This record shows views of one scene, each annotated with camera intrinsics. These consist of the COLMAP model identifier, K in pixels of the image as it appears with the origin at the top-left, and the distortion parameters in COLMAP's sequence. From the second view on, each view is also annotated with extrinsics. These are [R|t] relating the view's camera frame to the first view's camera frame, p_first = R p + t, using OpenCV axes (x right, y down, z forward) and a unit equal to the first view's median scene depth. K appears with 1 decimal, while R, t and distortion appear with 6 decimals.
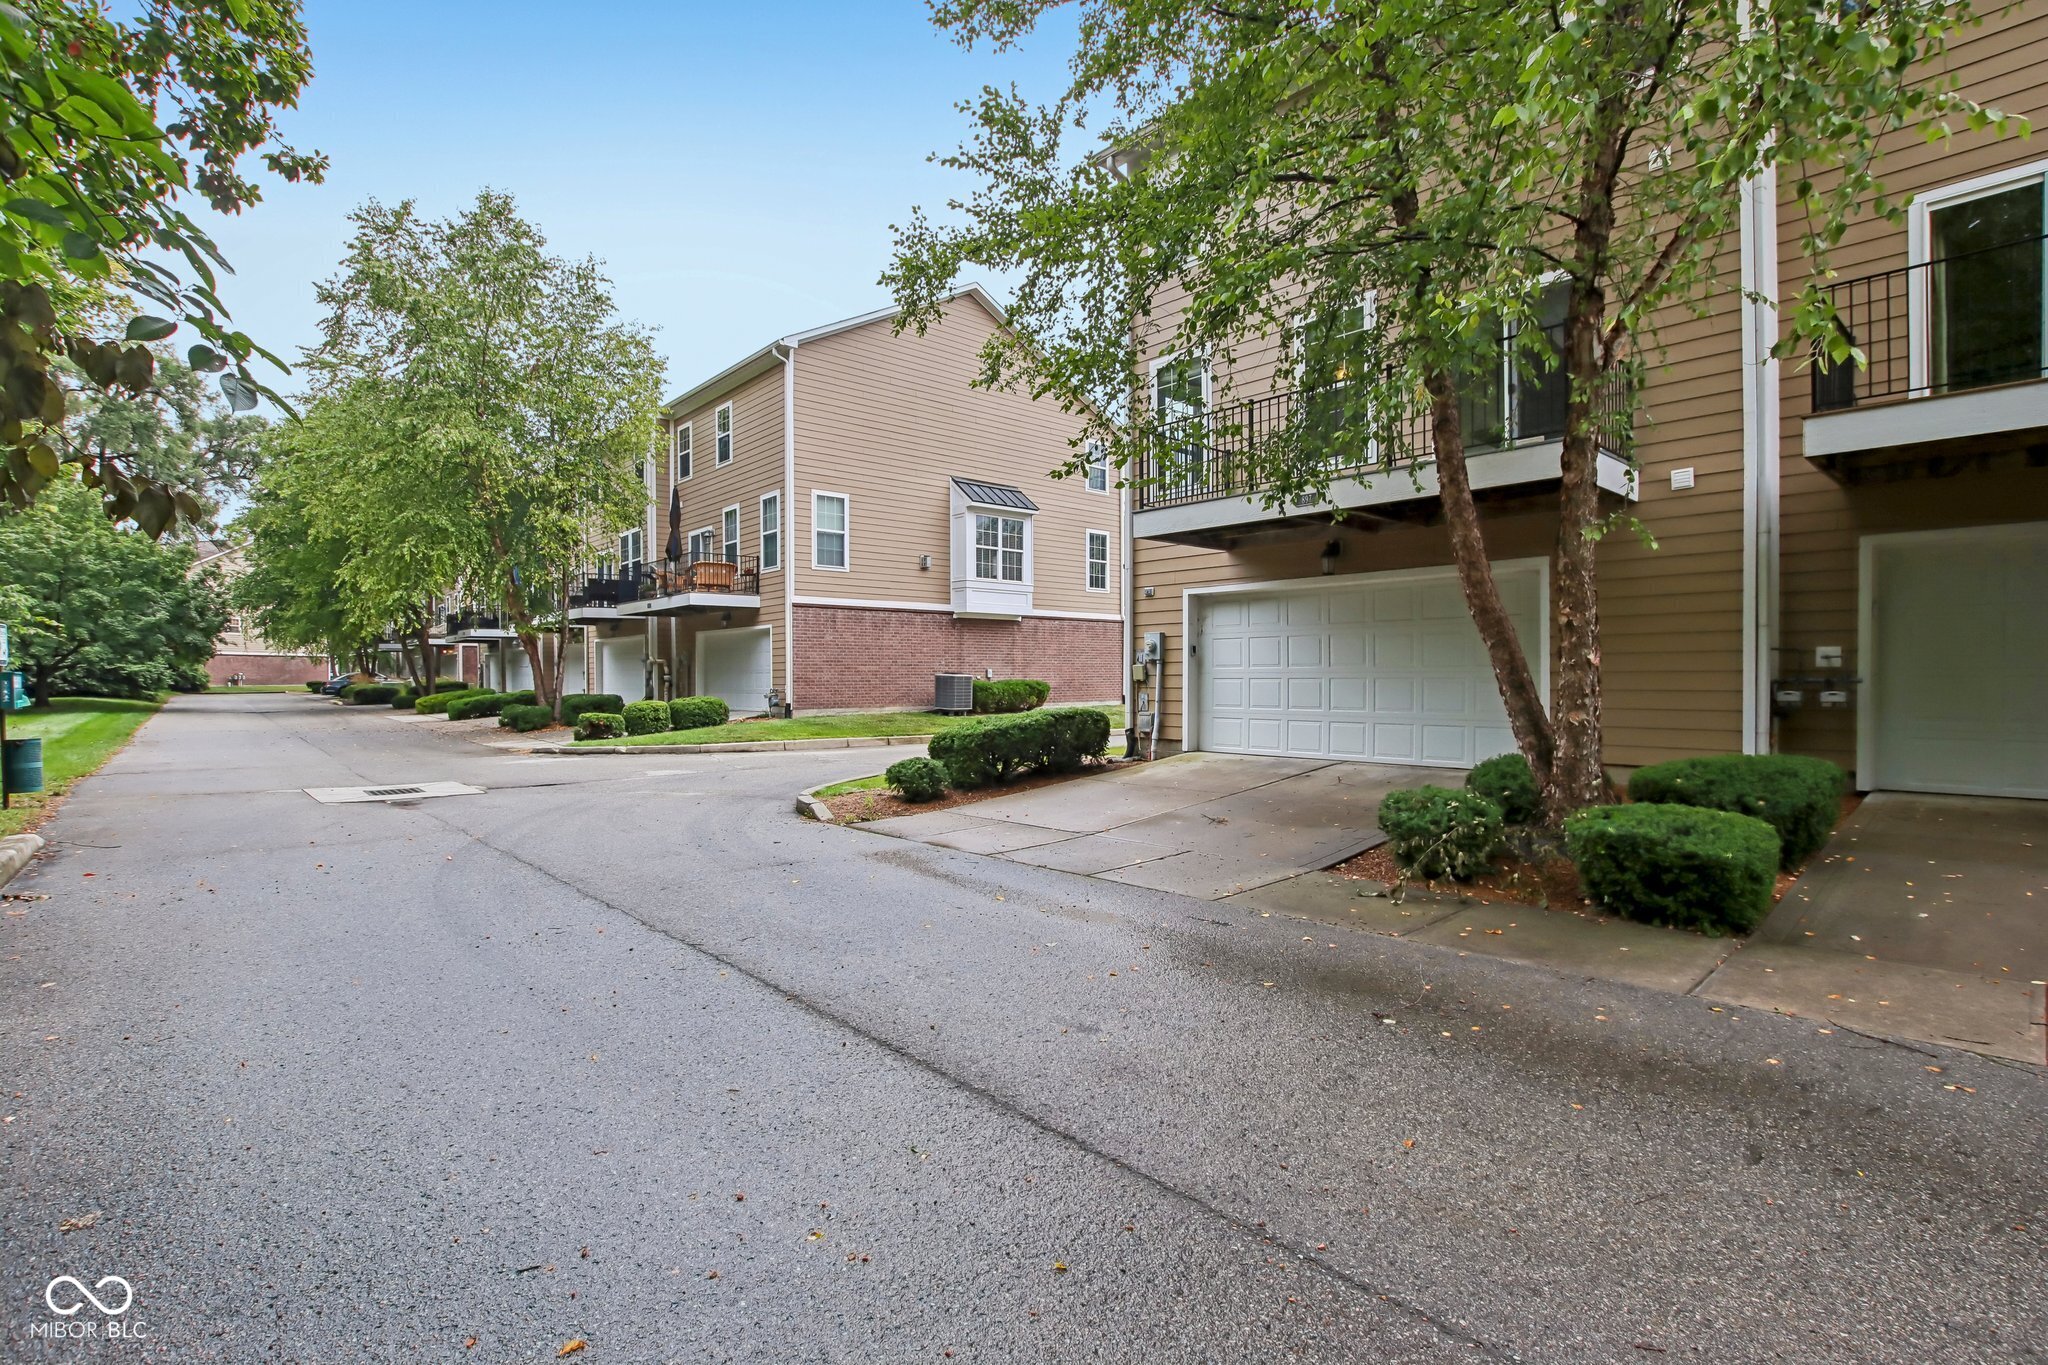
lens RADIAL K [[920.4, 0, 1024.0], [0, 920.4, 682.5], [0, 0, 1]] dist [0.000691, 0.000304]
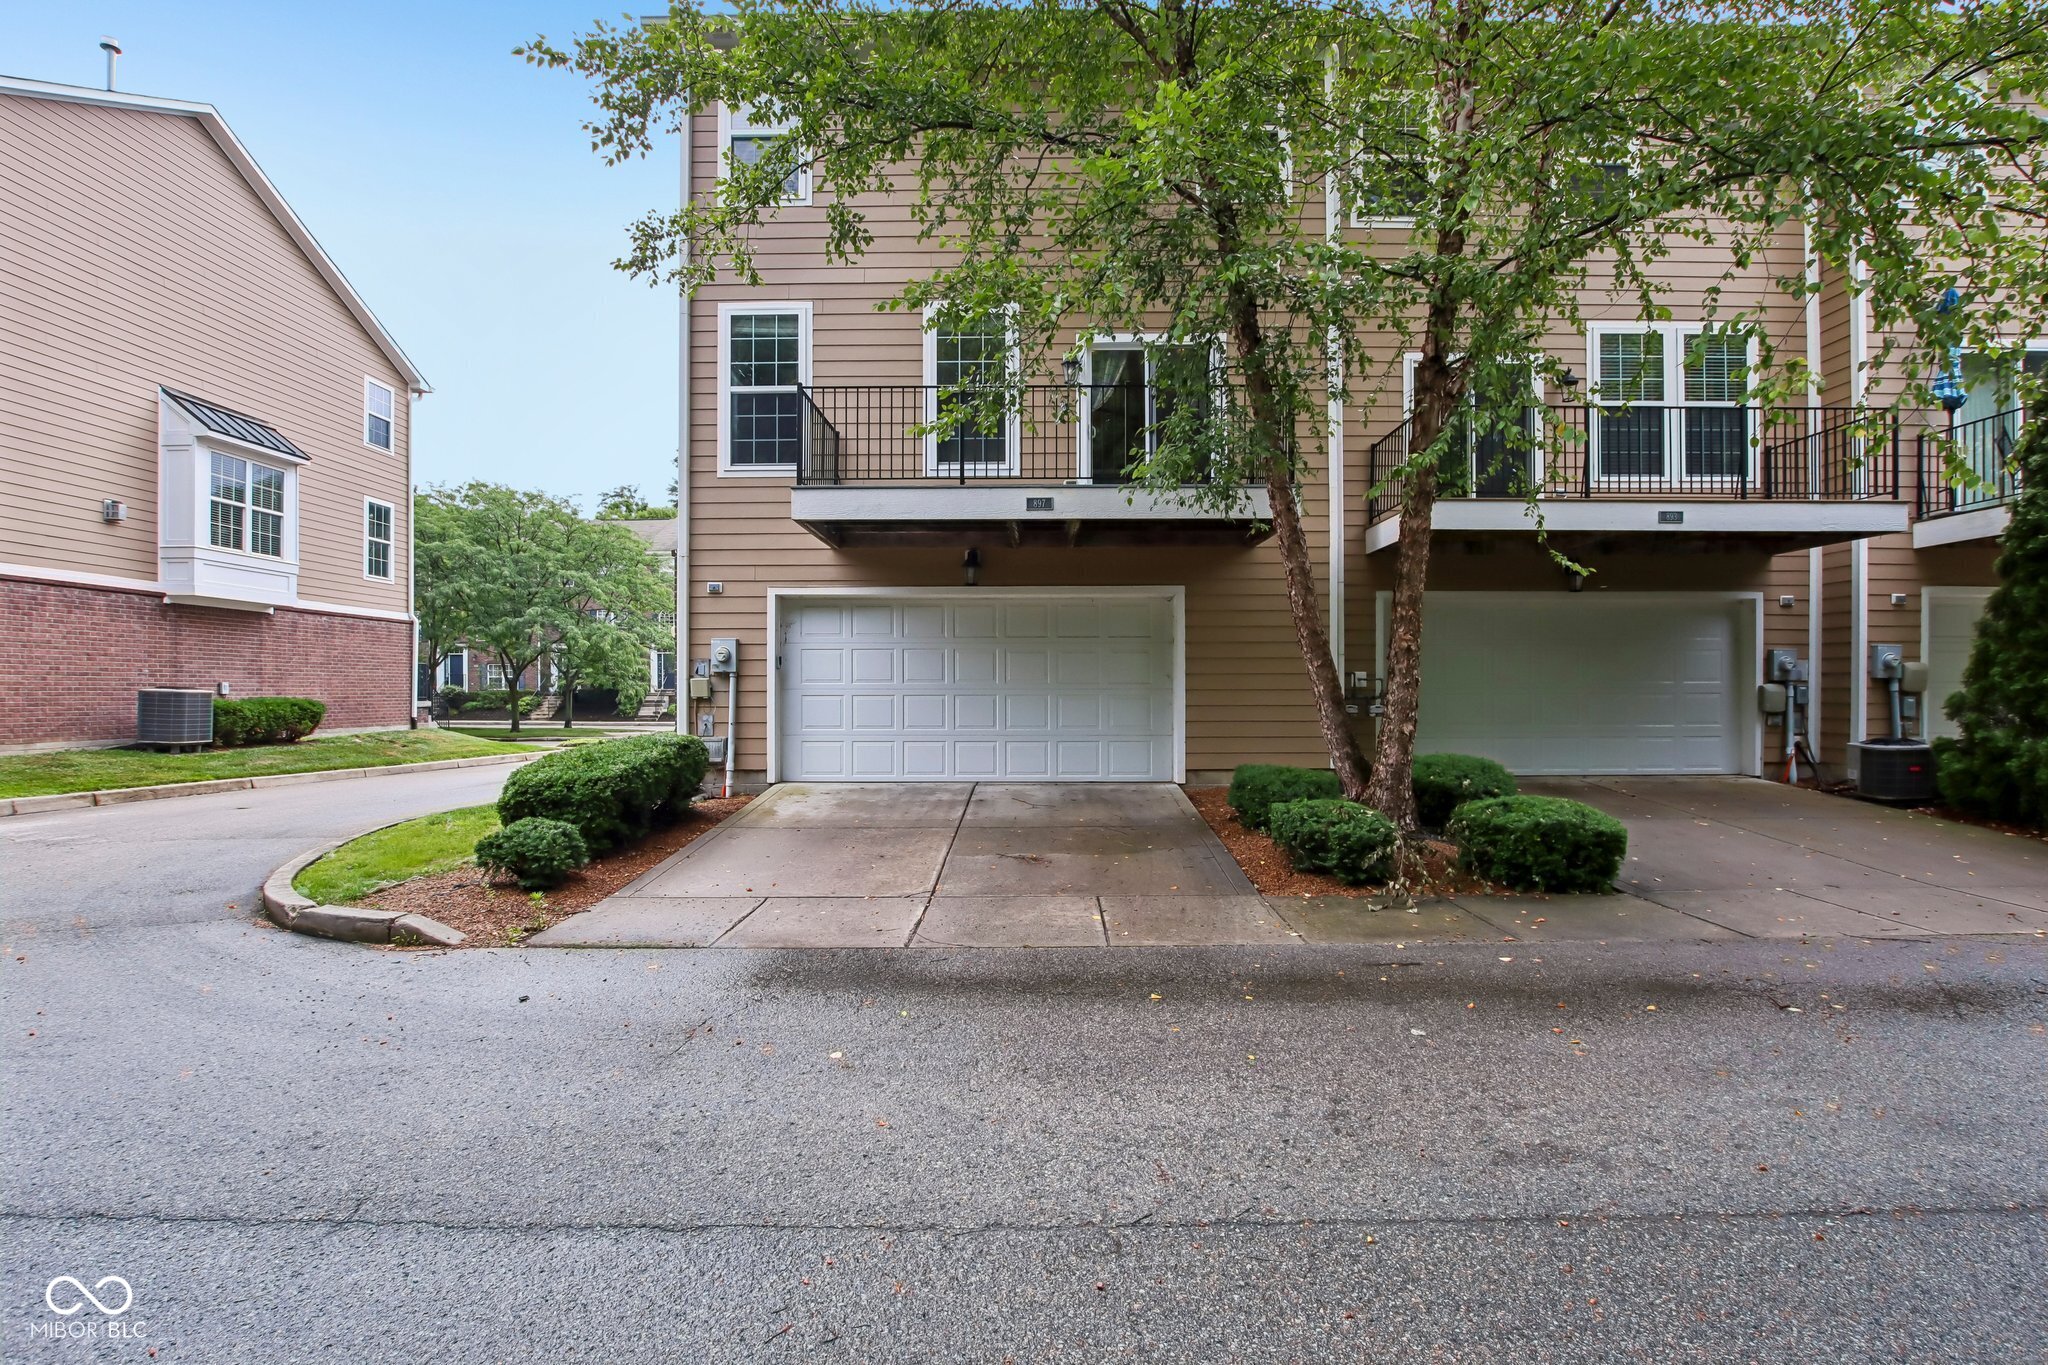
lens RADIAL K [[949.5, 0, 1030.8], [0, 949.5, 689.2], [0, 0, 1]] dist [-0.012593, 0.000899]
pose [[0.705014, 0.005538, 0.709171, -0.122844], [0.002983, 0.999938, -0.010774, -0.000032], [-0.709187, 0.009711, 0.704954, 0.103438]]
